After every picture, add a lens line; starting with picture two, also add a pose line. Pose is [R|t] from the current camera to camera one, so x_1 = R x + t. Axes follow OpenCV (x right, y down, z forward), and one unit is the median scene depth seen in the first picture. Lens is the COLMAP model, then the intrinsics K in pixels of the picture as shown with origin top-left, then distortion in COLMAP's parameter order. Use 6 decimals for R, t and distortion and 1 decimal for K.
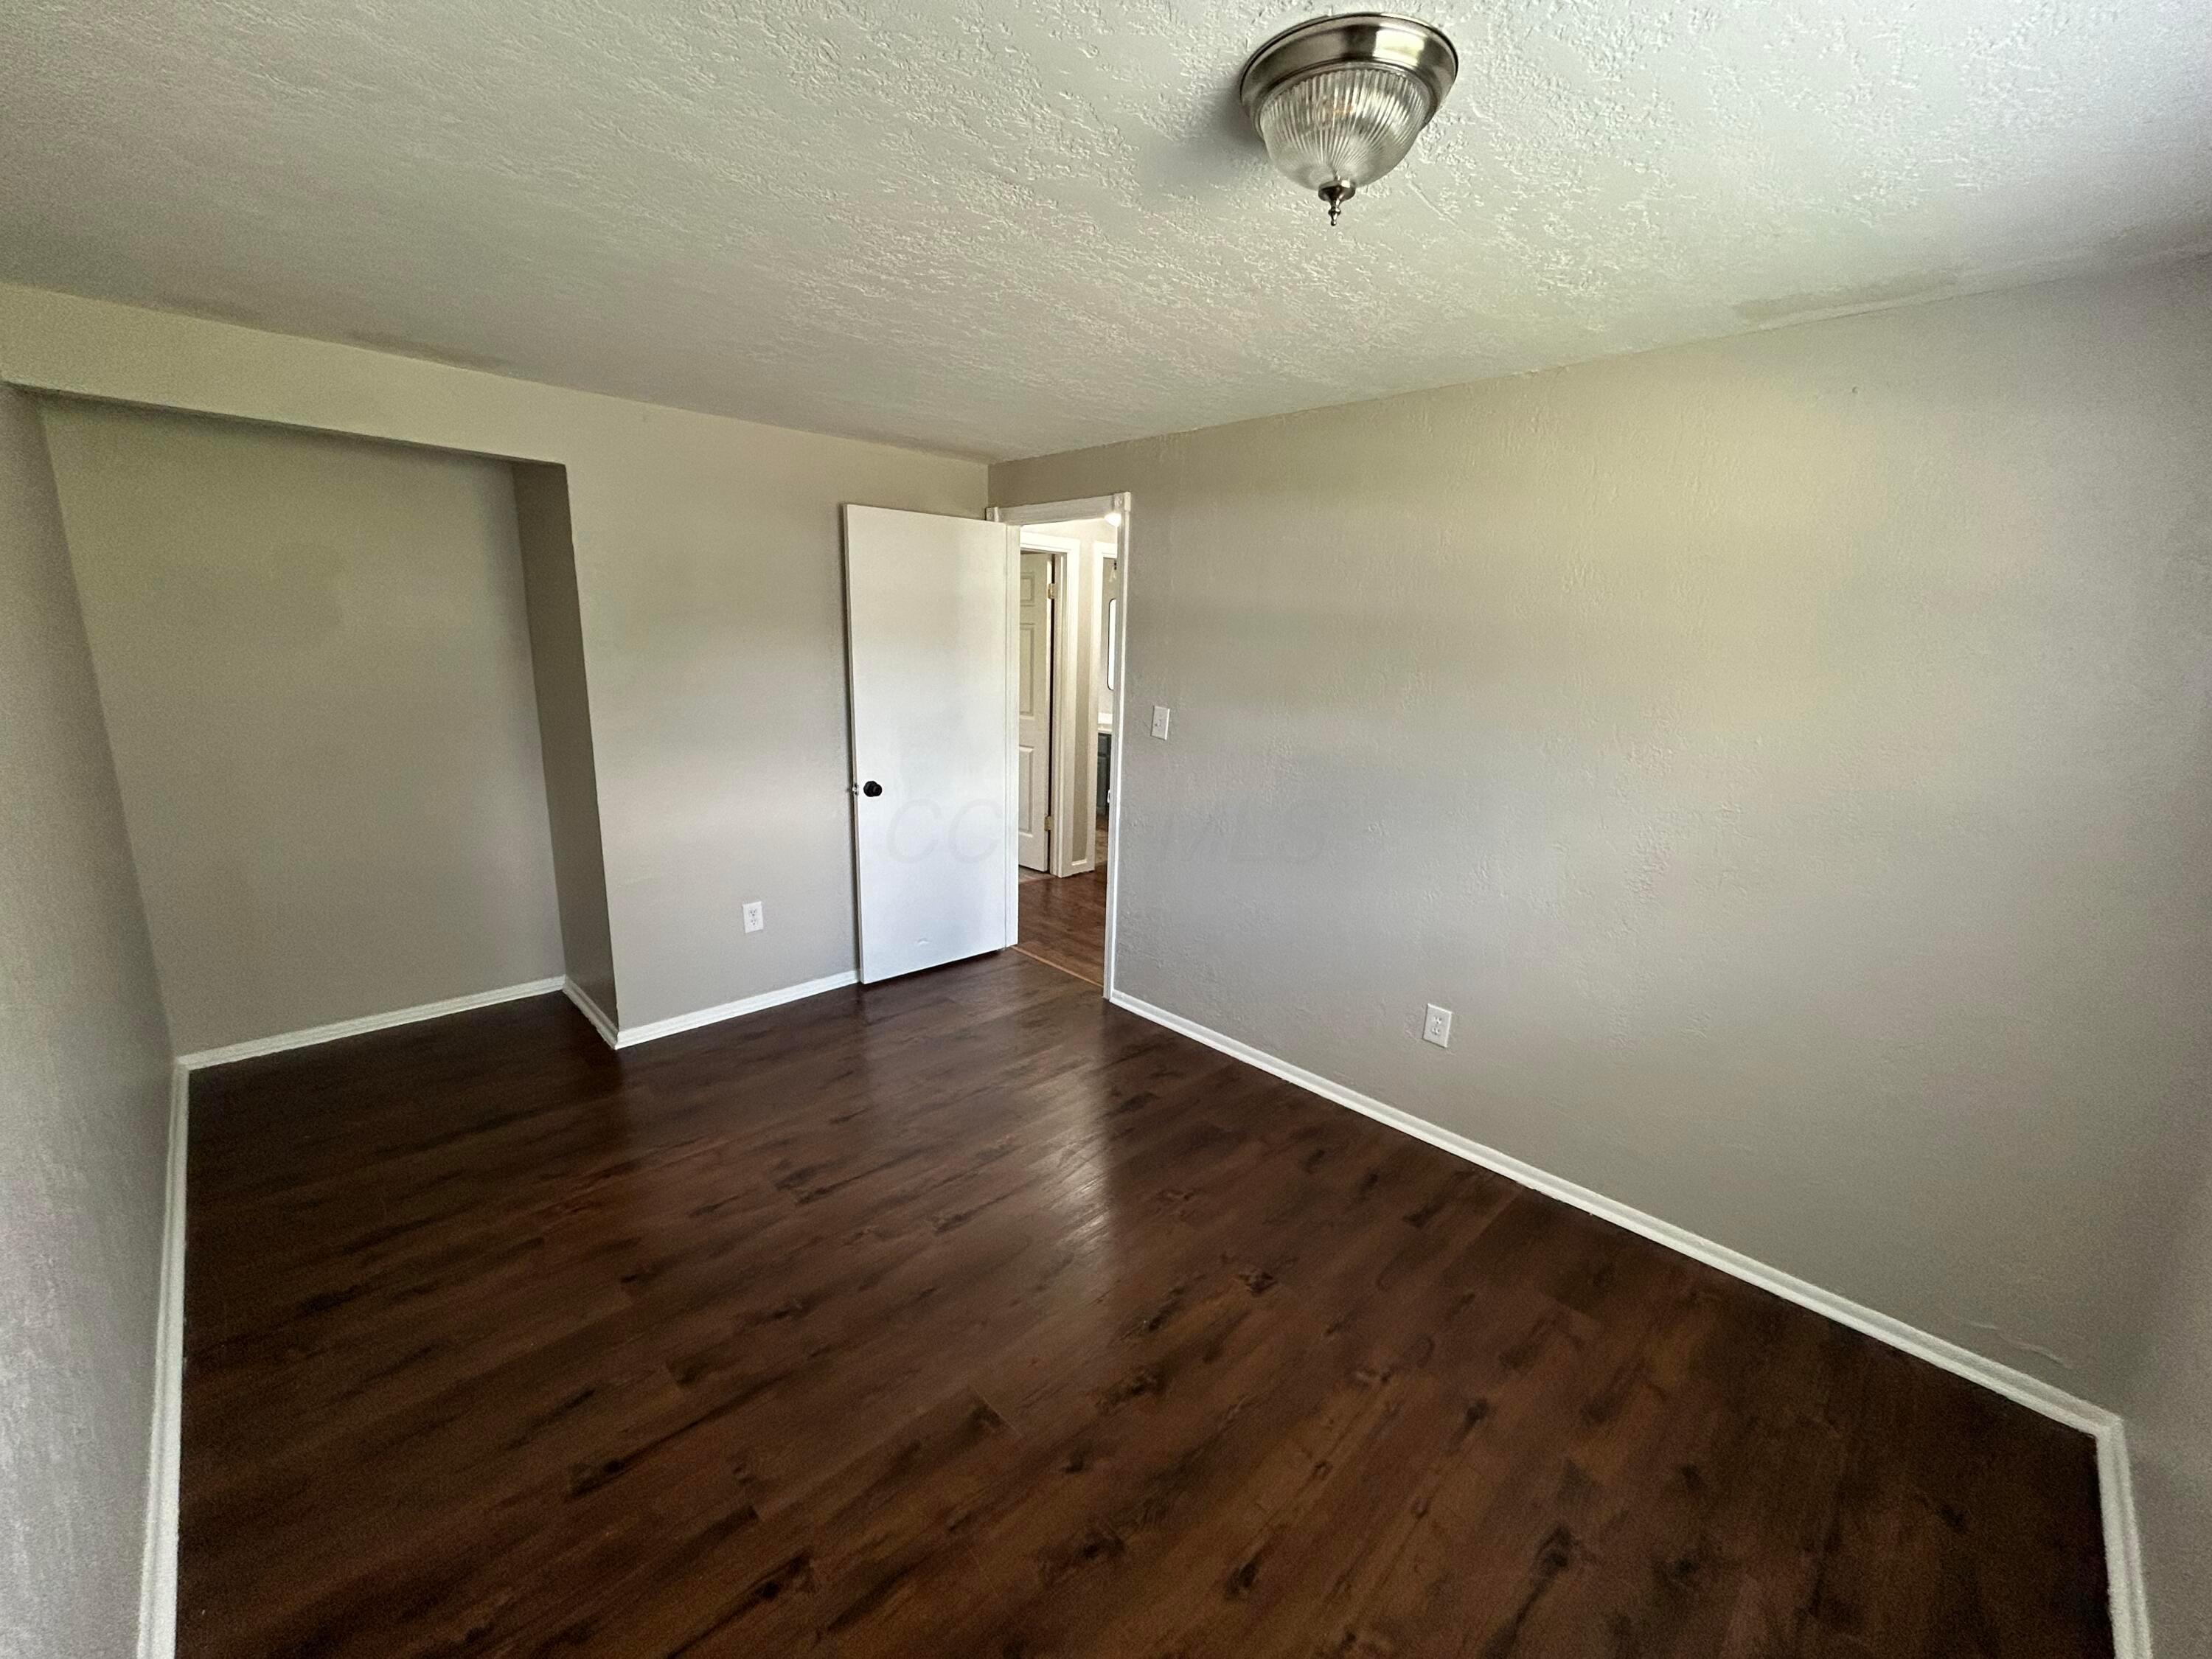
lens RADIAL K [[894.7, 0, 1105.3], [0, 894.7, 823.1], [0, 0, 1]] dist [-0.003648, 0.002382]
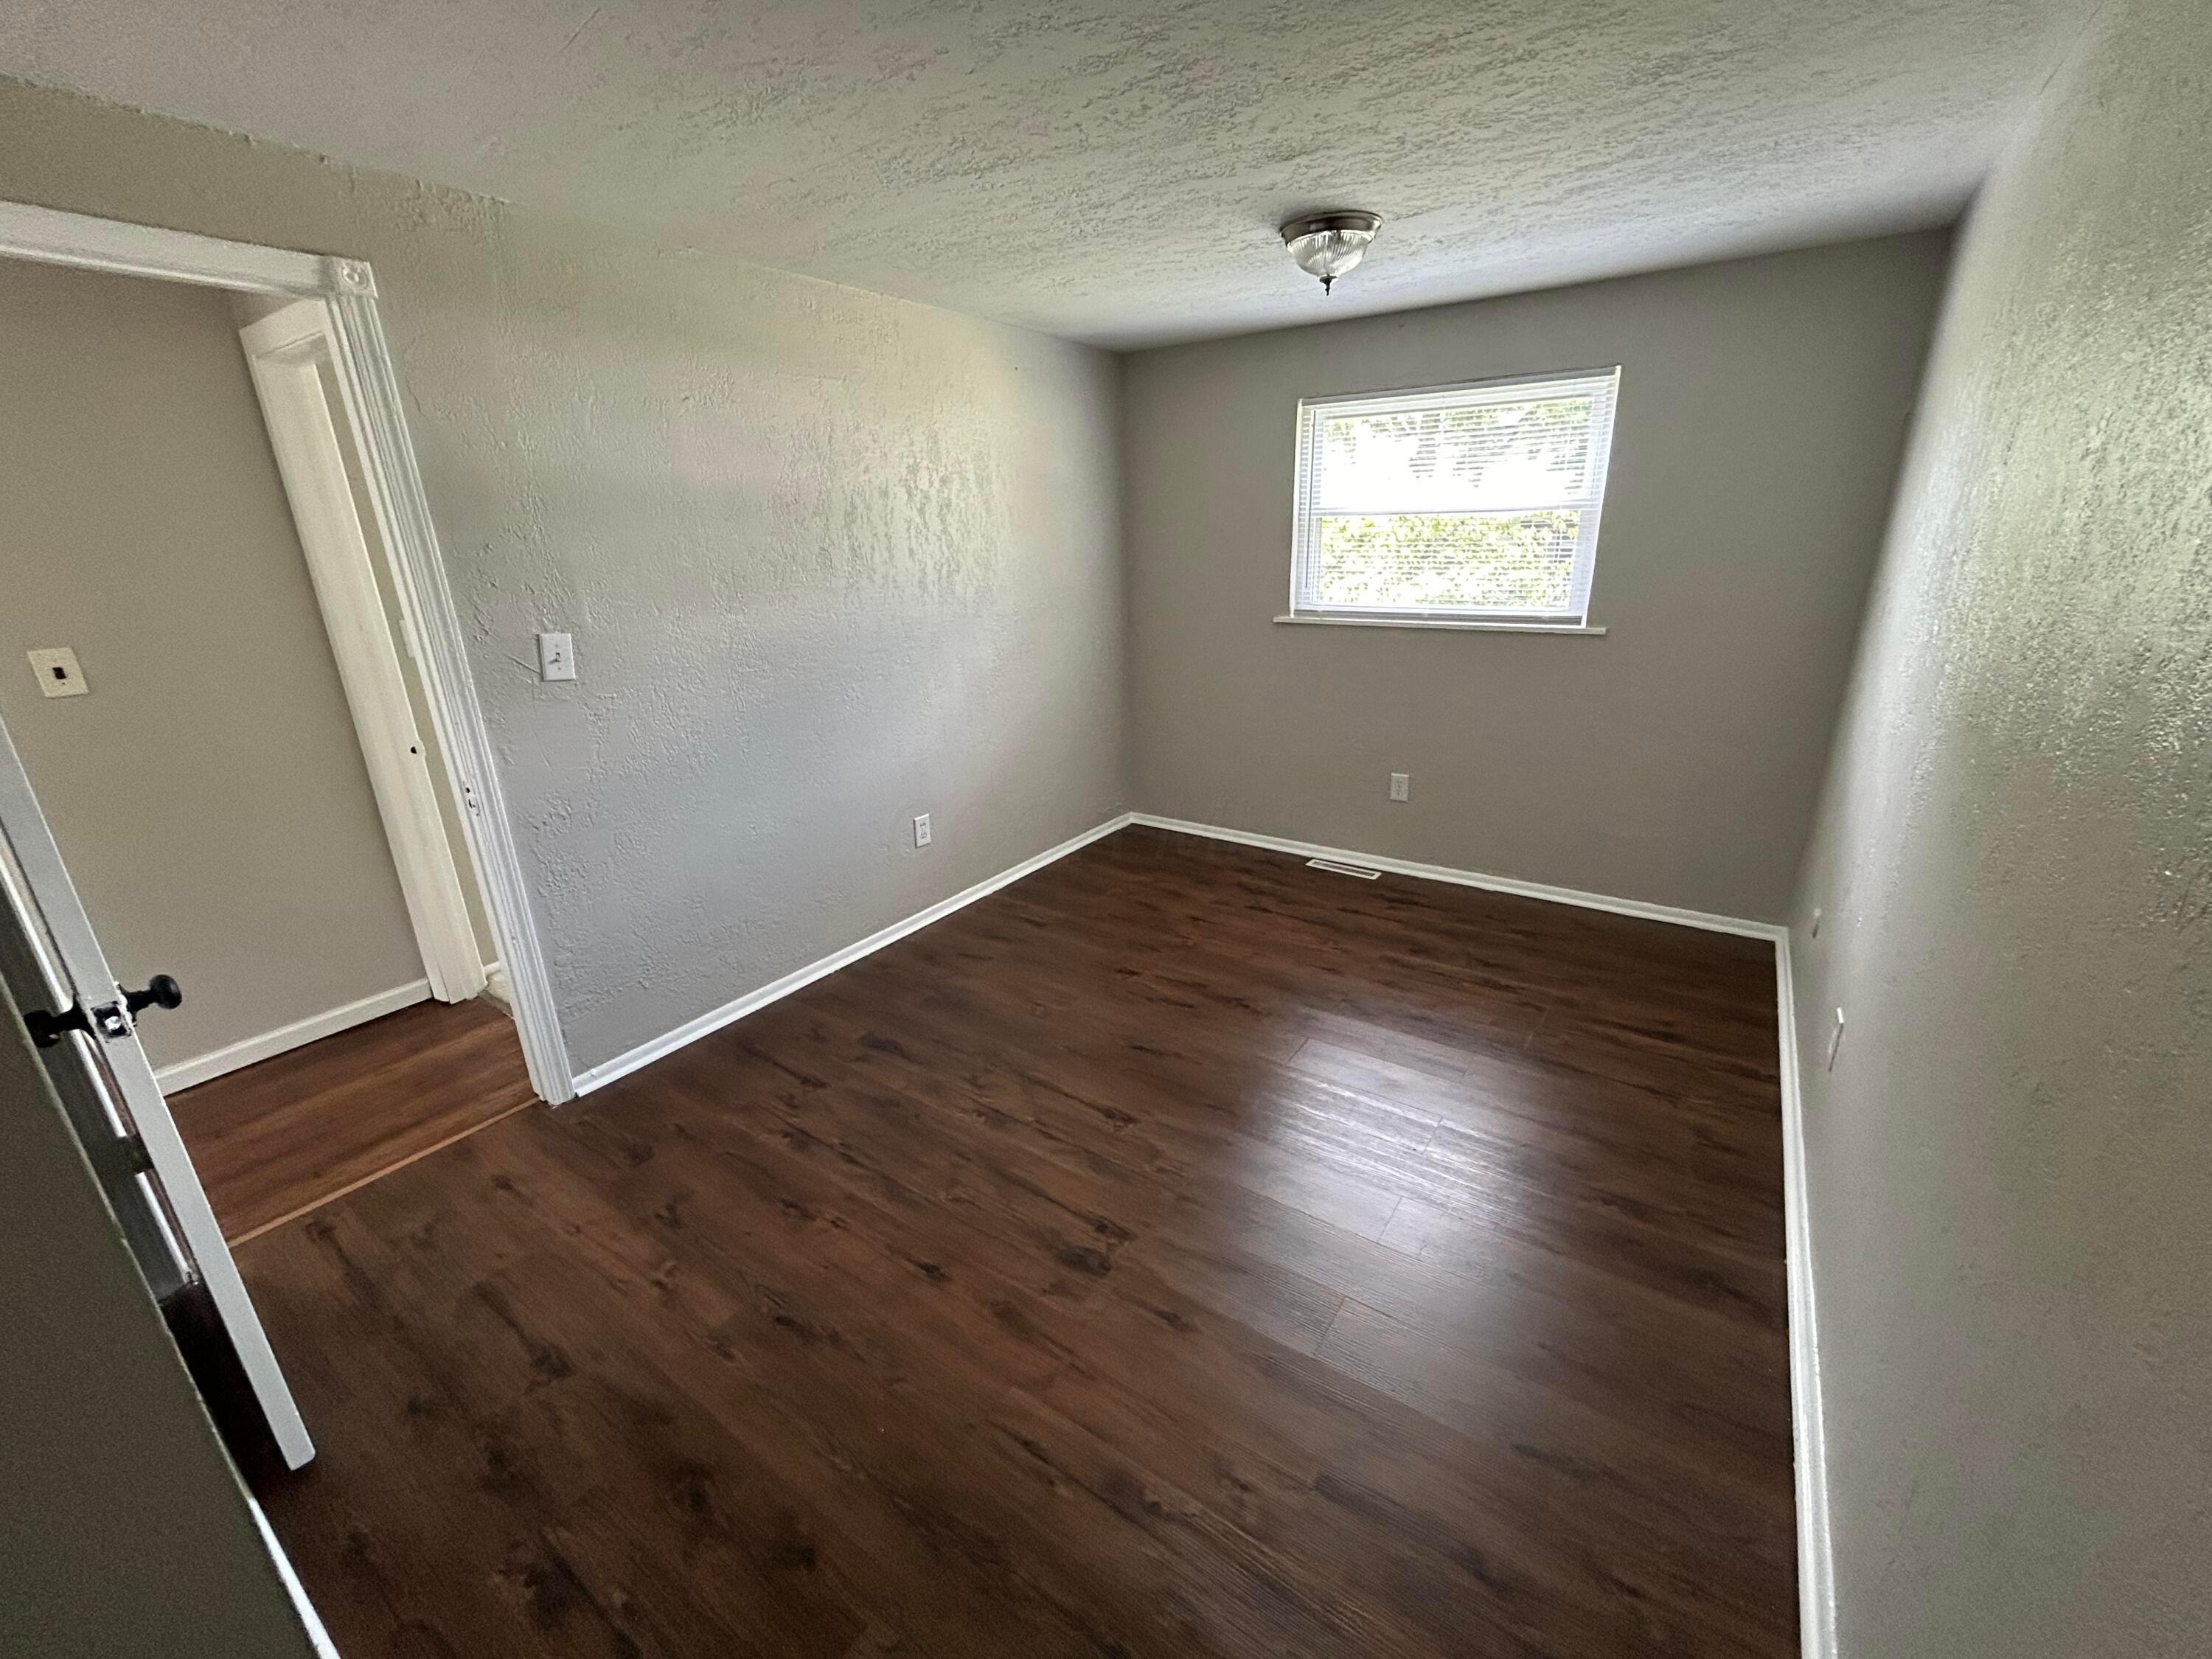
lens RADIAL K [[894.7, 0, 1101.1], [0, 894.7, 832.1], [0, 0, 1]] dist [-0.003648, 0.002382]
pose [[-0.189909, -0.339343, 0.921293, -1.020981], [0.226704, 0.897855, 0.377441, -0.232343], [-0.955269, 0.280540, -0.093581, 1.059734]]
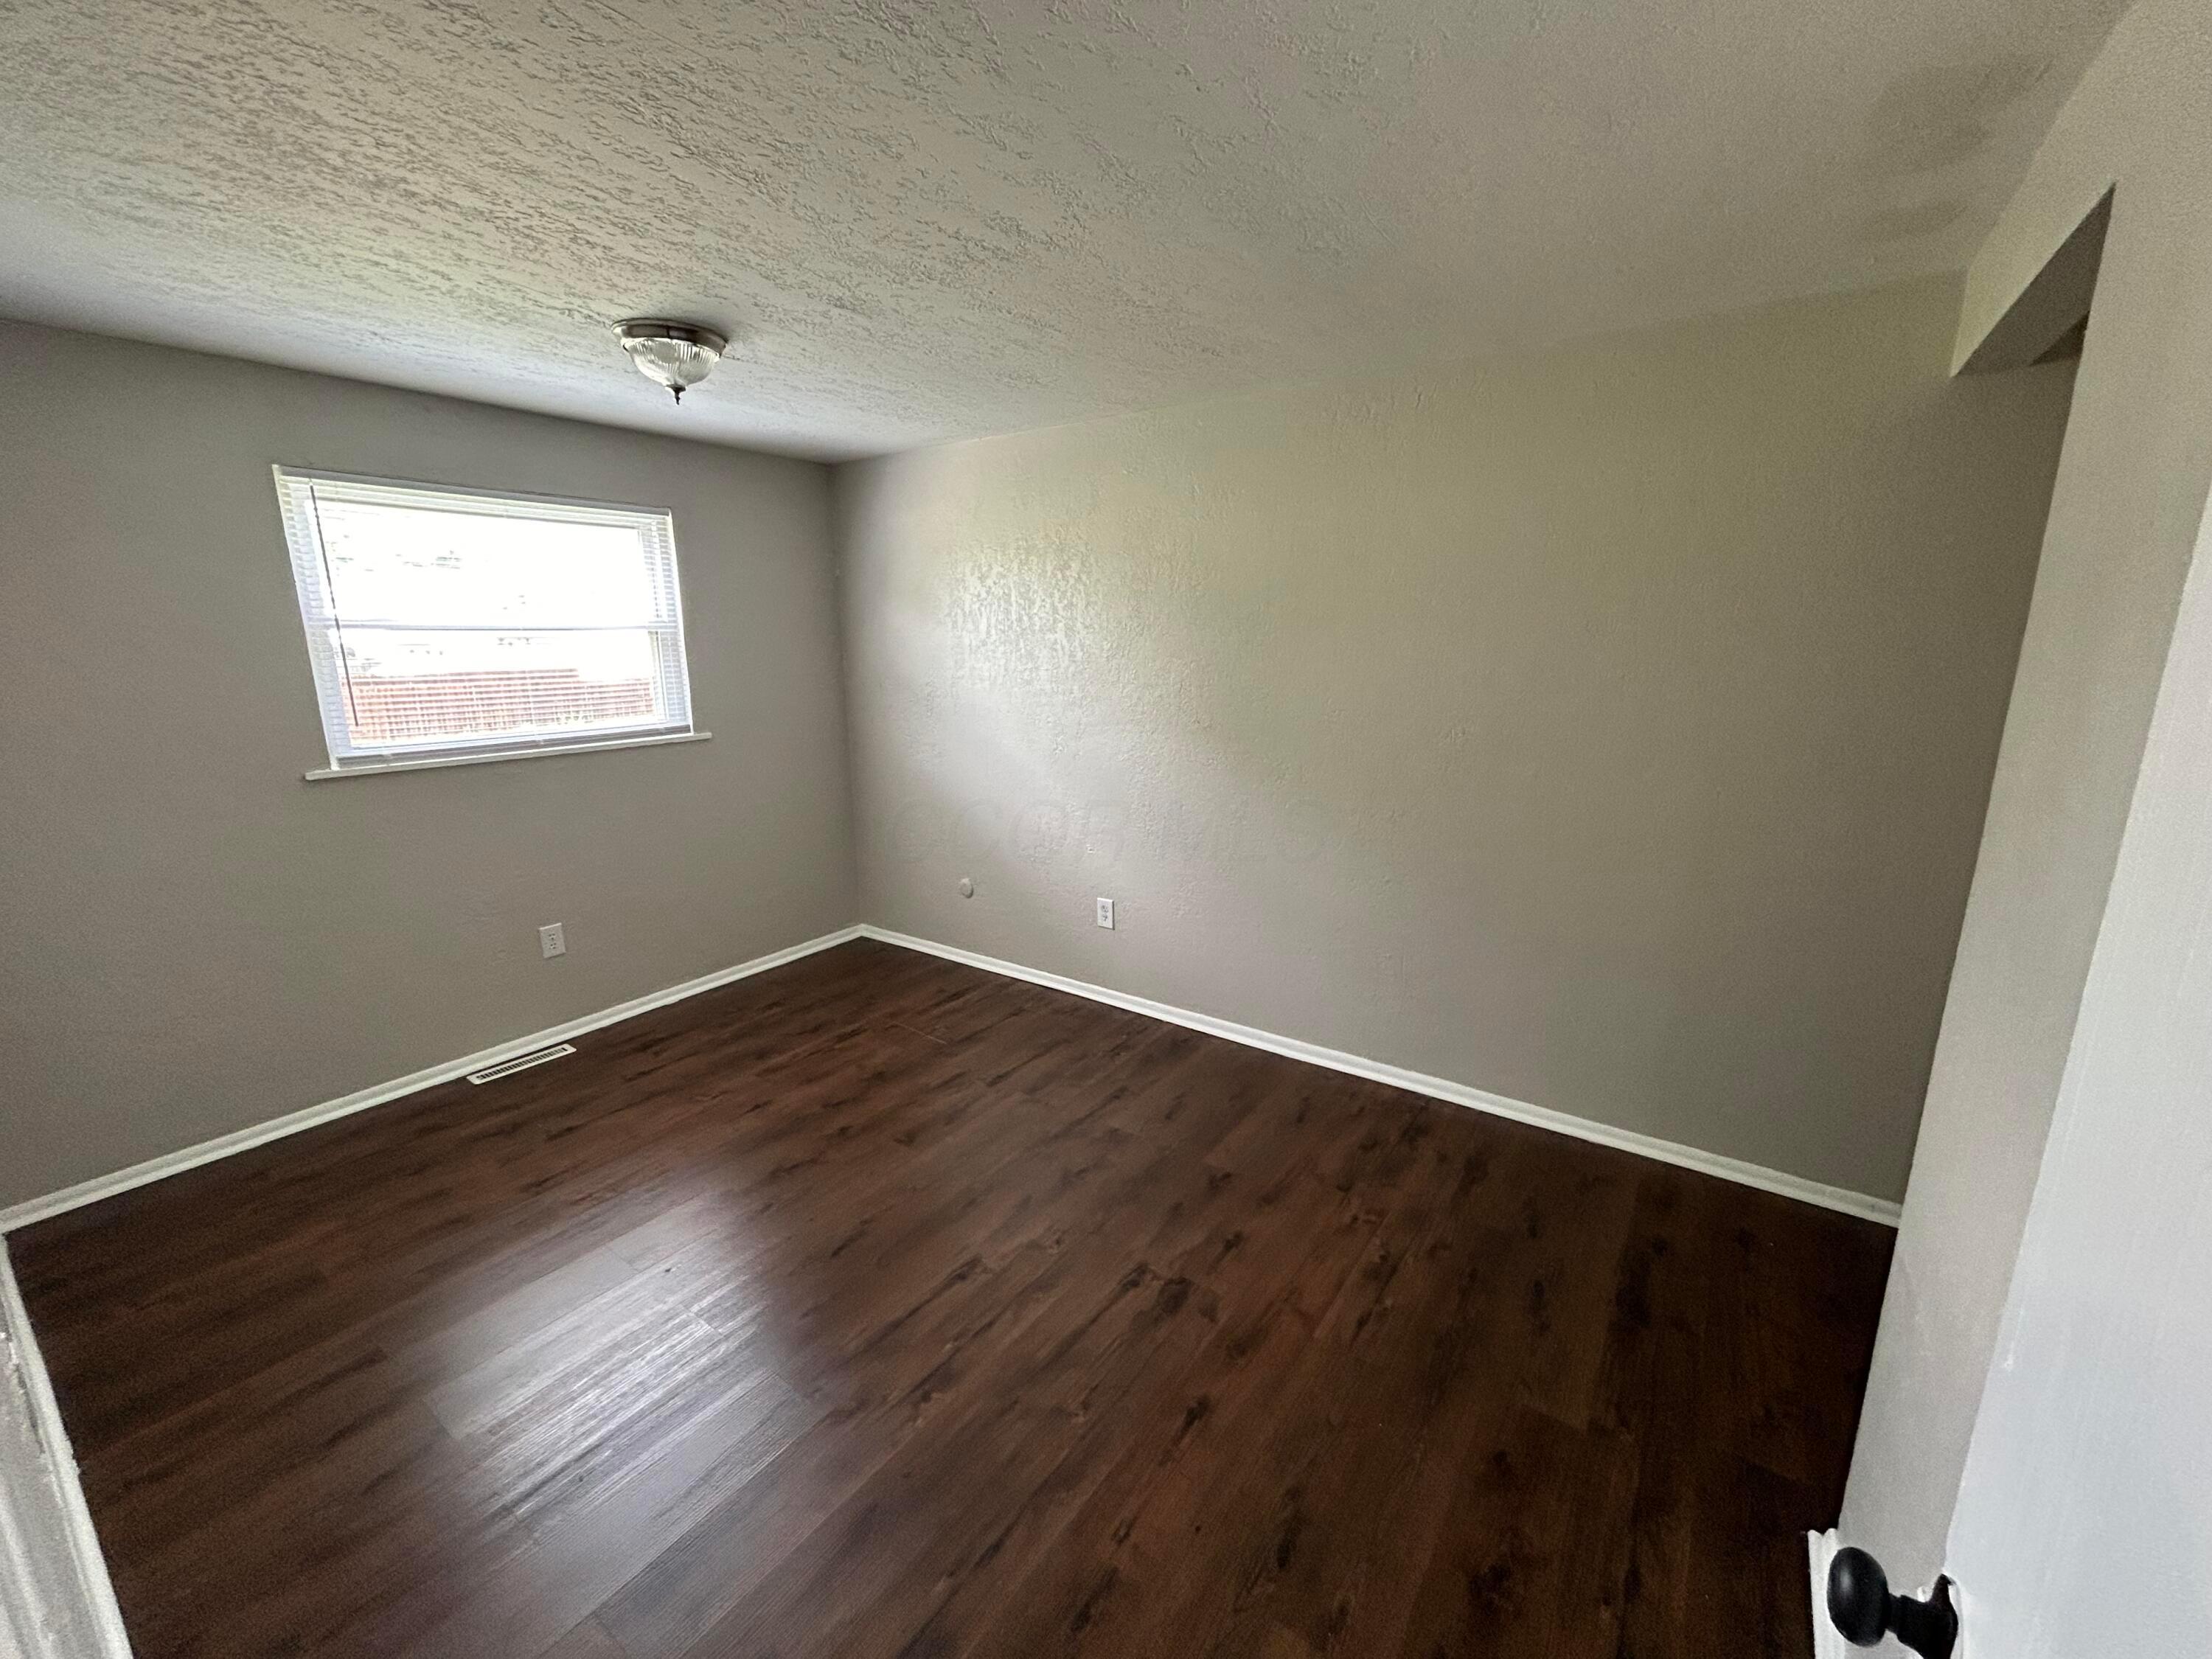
lens RADIAL K [[894.7, 0, 1109.1], [0, 894.7, 832.4], [0, 0, 1]] dist [-0.003648, 0.002382]
pose [[-0.982850, 0.014309, -0.183849, -0.158481], [-0.063561, 0.909603, 0.410588, -0.348914], [0.173105, 0.415232, -0.893094, 1.708933]]
